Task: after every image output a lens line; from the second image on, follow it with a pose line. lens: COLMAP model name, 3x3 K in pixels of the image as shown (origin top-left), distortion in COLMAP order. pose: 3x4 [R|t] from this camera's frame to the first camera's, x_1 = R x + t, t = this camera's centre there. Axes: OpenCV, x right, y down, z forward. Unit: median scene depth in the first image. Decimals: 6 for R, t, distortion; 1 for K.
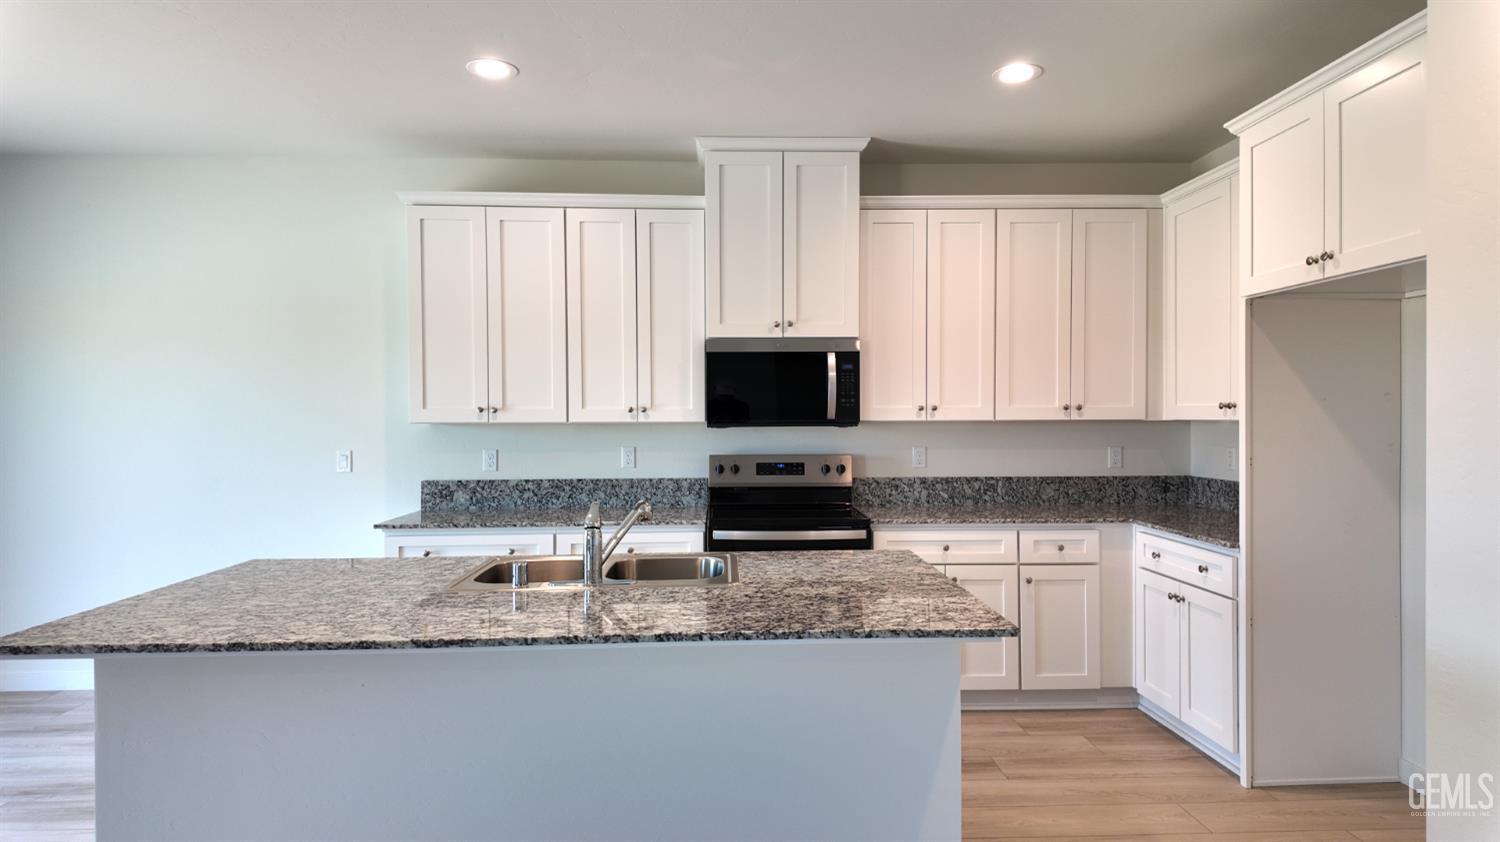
lens RADIAL K [[897.6, 0, 750.8], [0, 897.6, 415.6], [0, 0, 1]] dist [0.067384, -0.000915]
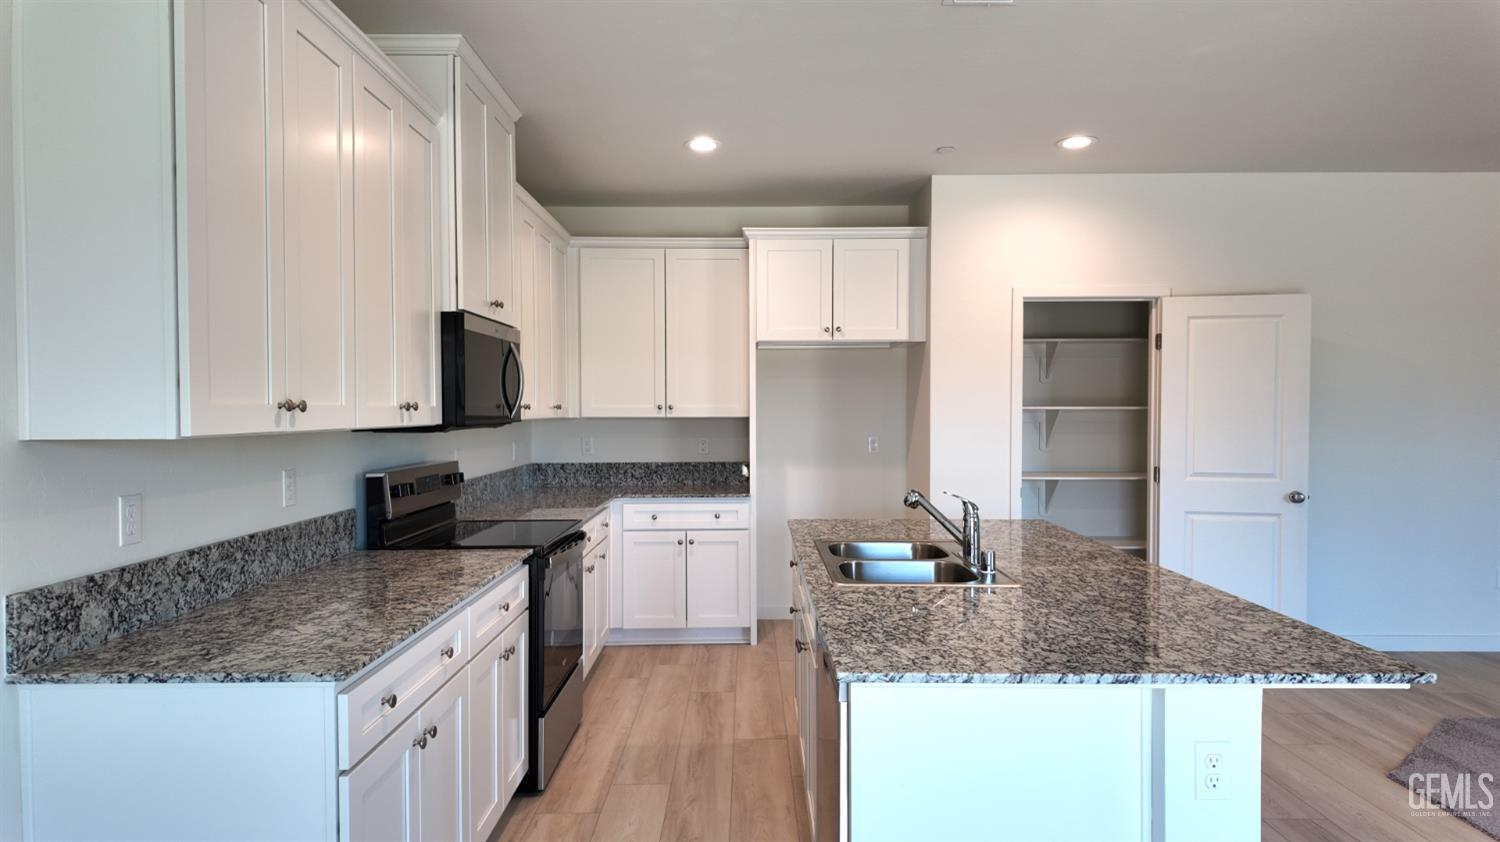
lens RADIAL K [[897.6, 0, 753.5], [0, 897.6, 417.6], [0, 0, 1]] dist [0.067384, -0.000915]
pose [[0.026197, -0.006076, 0.999638, -0.732953], [0.017645, 0.999829, 0.005615, 0.002833], [-0.999501, 0.017492, 0.026300, 0.688158]]
